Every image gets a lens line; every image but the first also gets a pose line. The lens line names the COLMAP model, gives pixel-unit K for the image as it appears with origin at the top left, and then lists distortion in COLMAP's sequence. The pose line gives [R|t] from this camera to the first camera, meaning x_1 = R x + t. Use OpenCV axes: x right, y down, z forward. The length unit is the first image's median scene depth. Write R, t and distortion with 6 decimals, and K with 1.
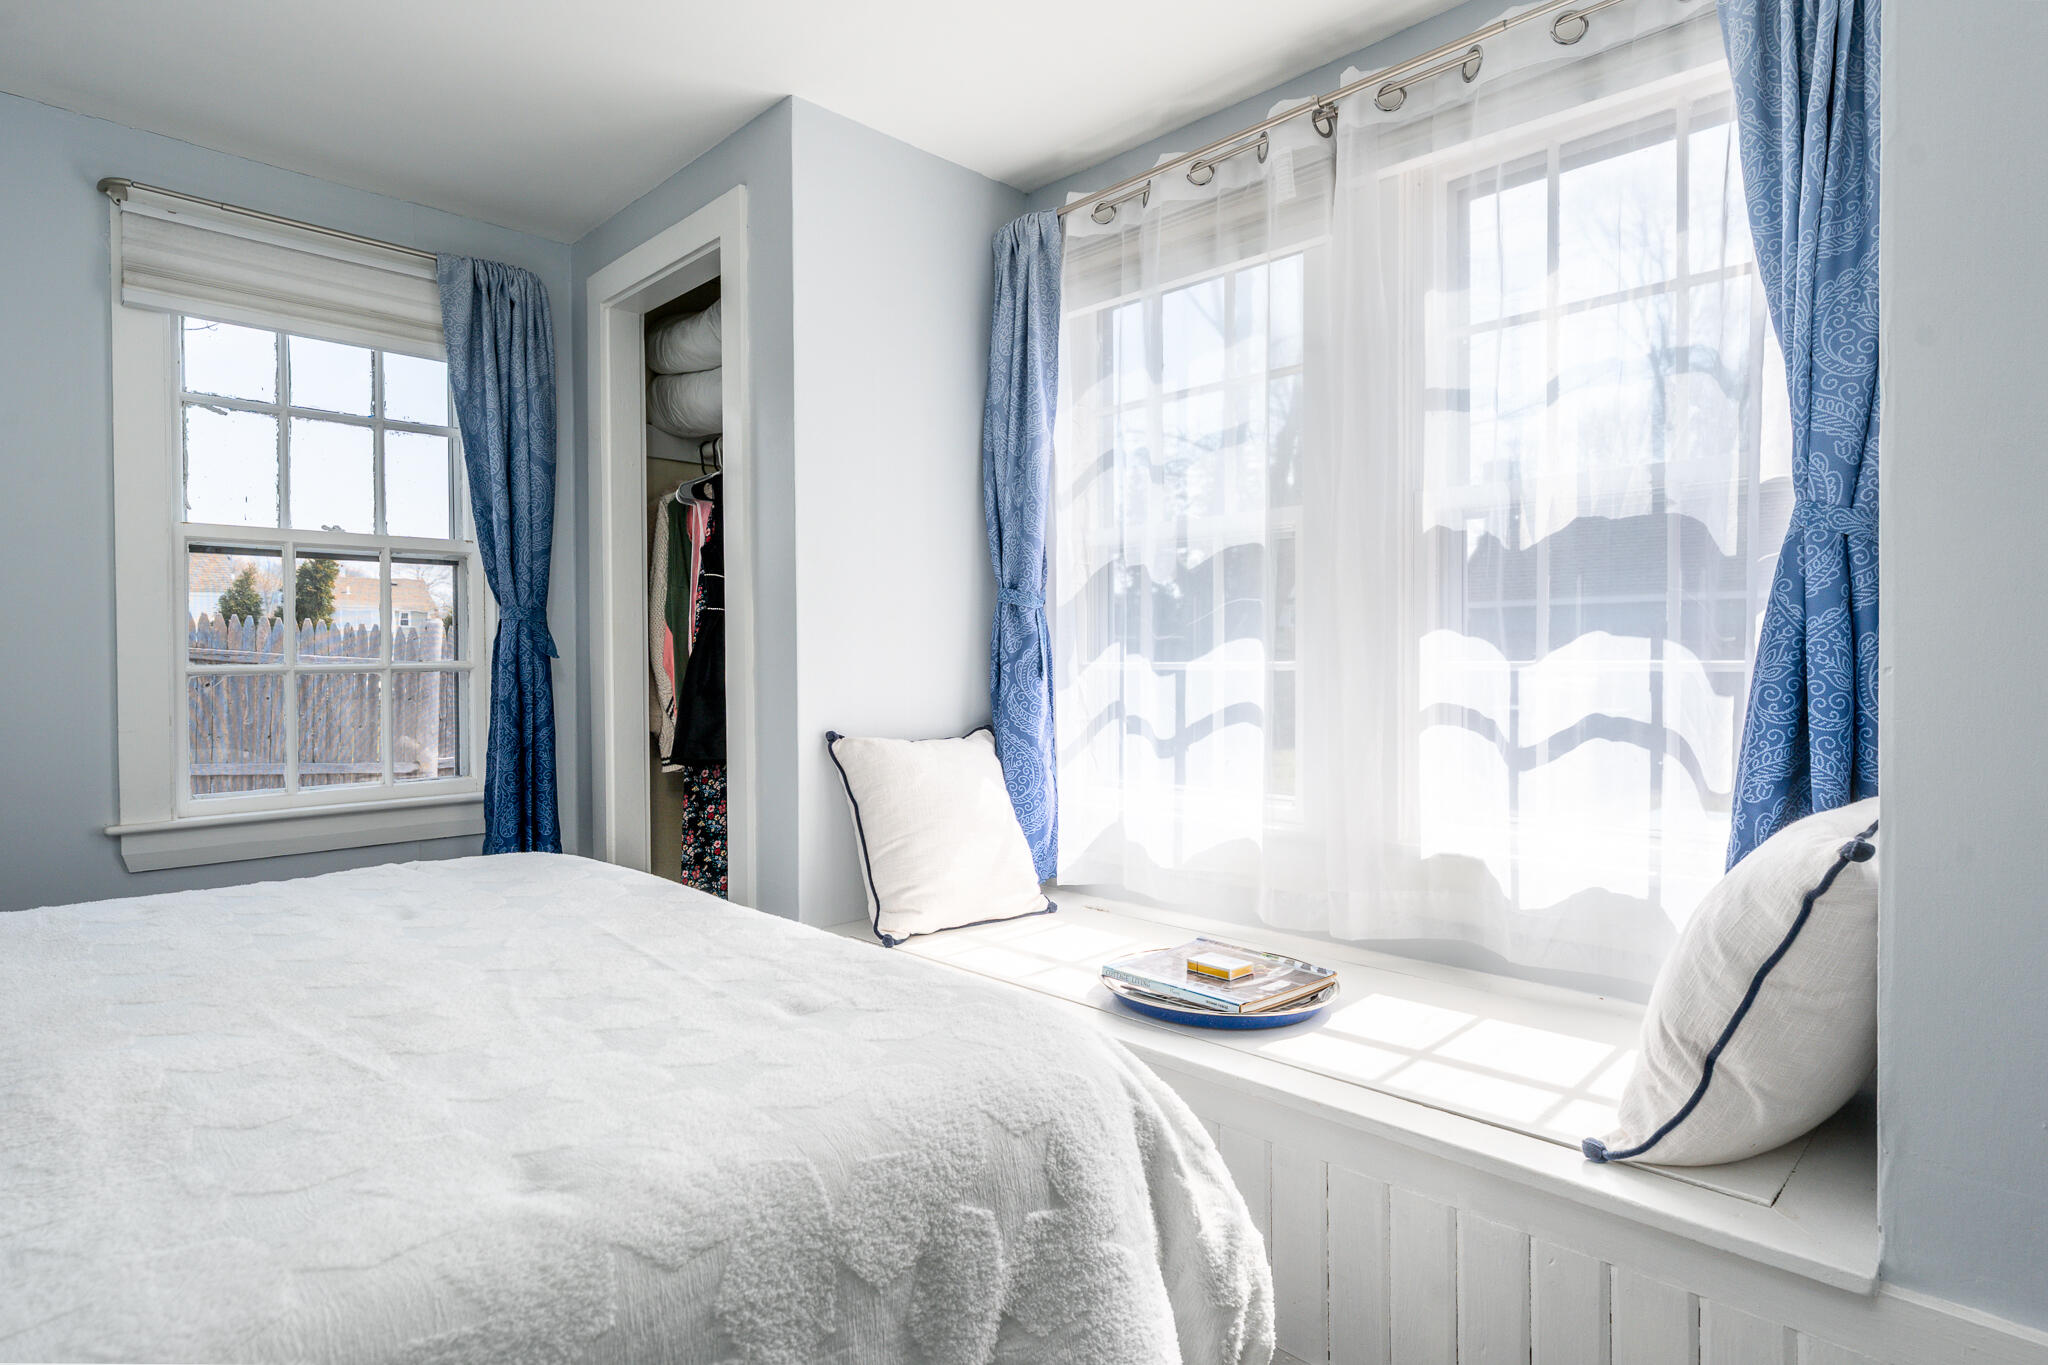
lens RADIAL K [[1099.8, 0, 1024.0], [0, 1099.8, 682.5], [0, 0, 1]] dist [-0.003544, -0.000710]
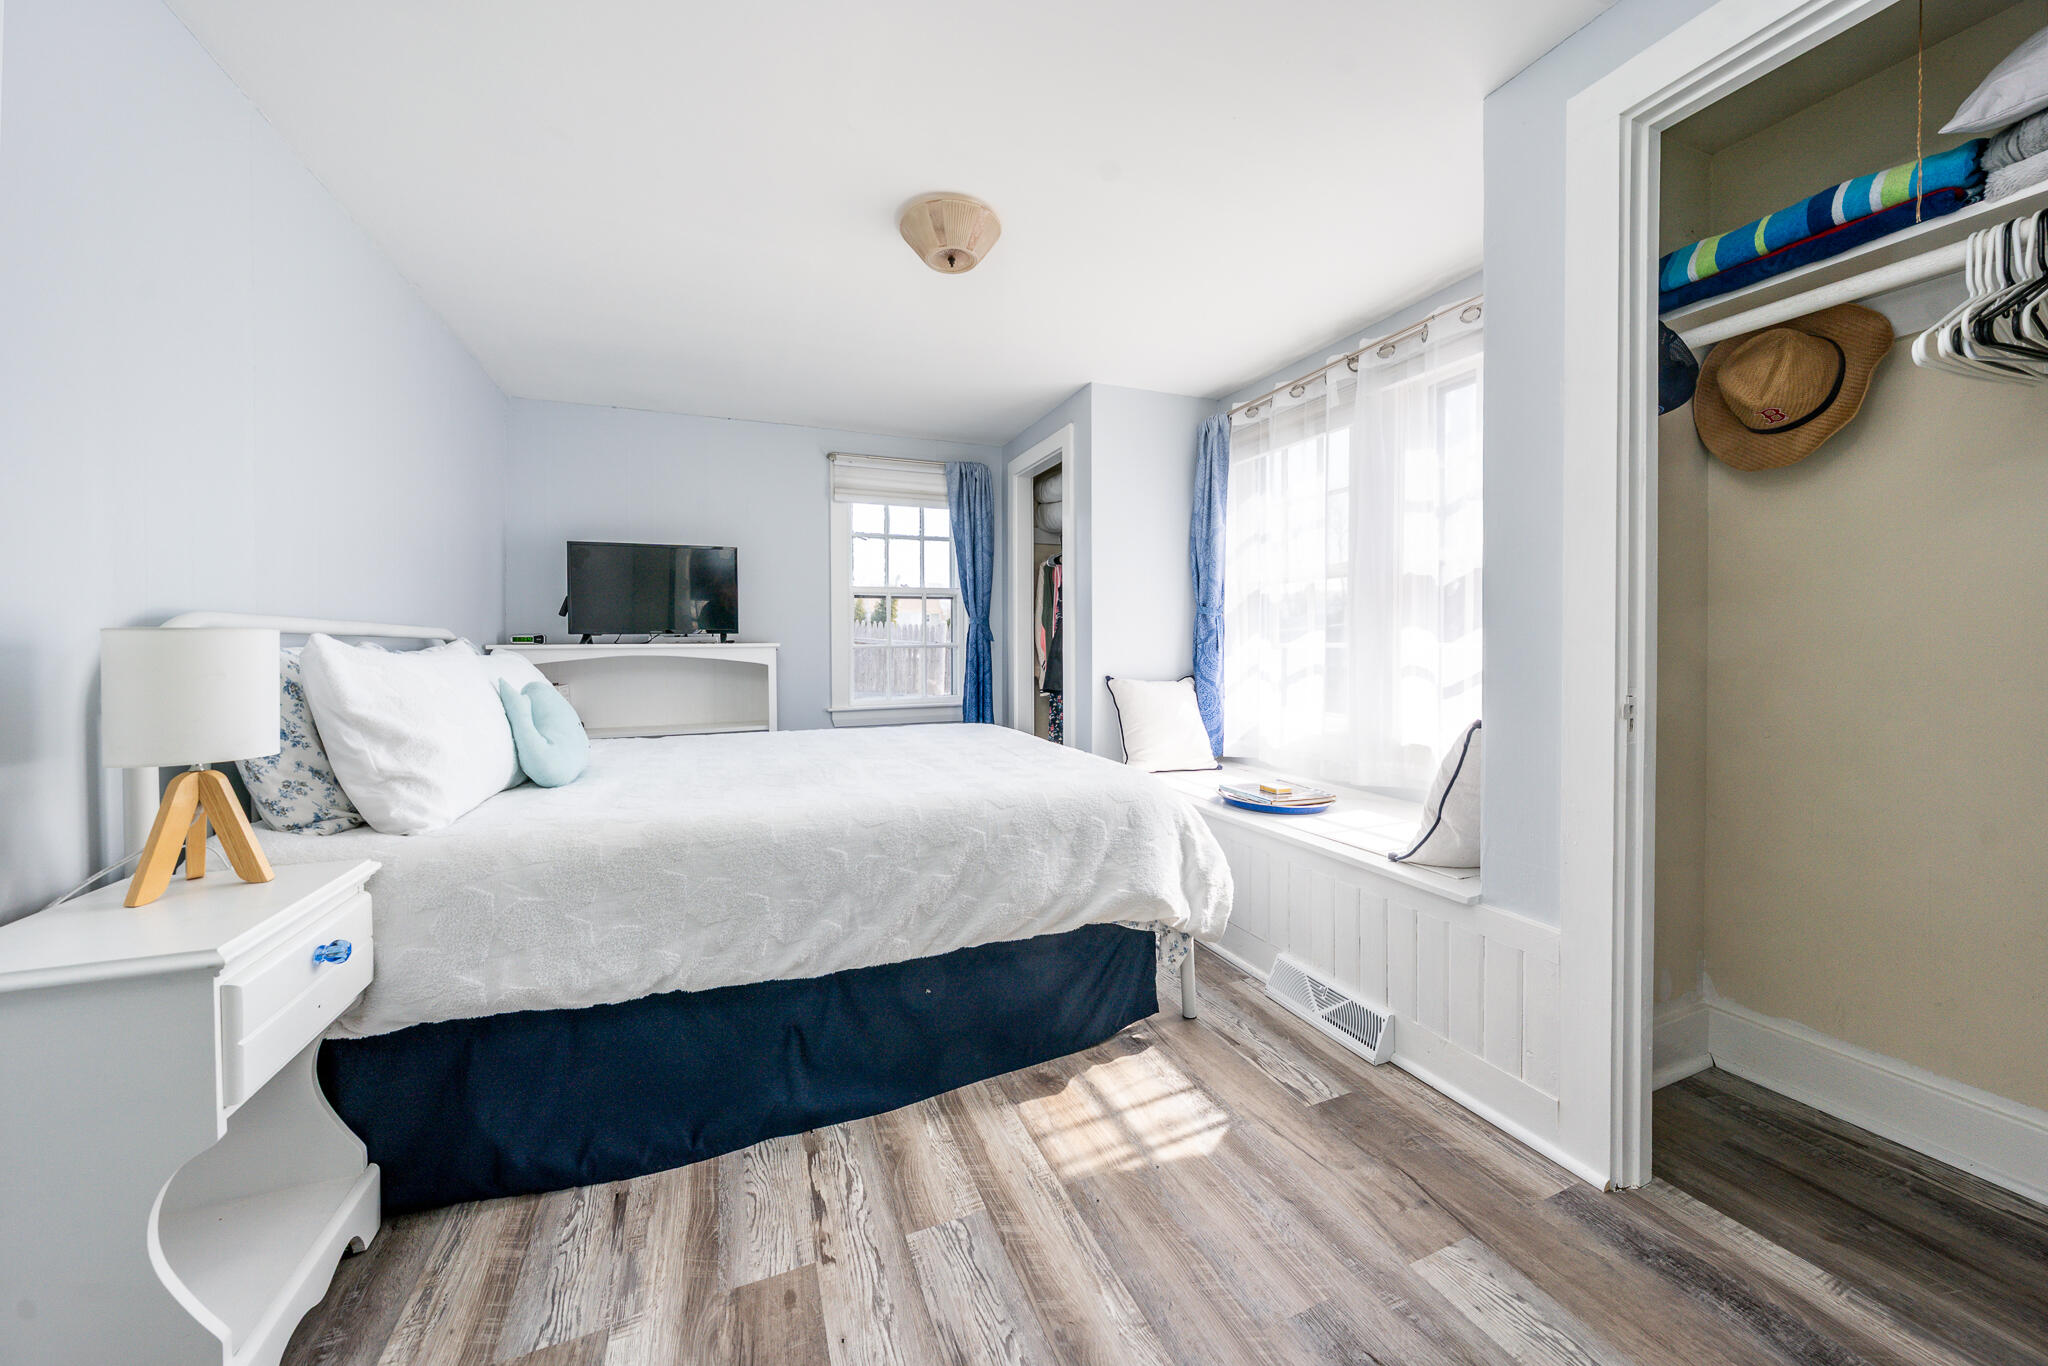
lens RADIAL K [[716.3, 0, 1023.4], [0, 716.3, 654.5], [0, 0, 1]] dist [-0.000048, -0.000014]
pose [[0.929228, 0.006097, -0.369456, 0.166120], [-0.006790, 0.999977, -0.000573, 0.004450], [0.369444, 0.003041, 0.929248, -0.318027]]
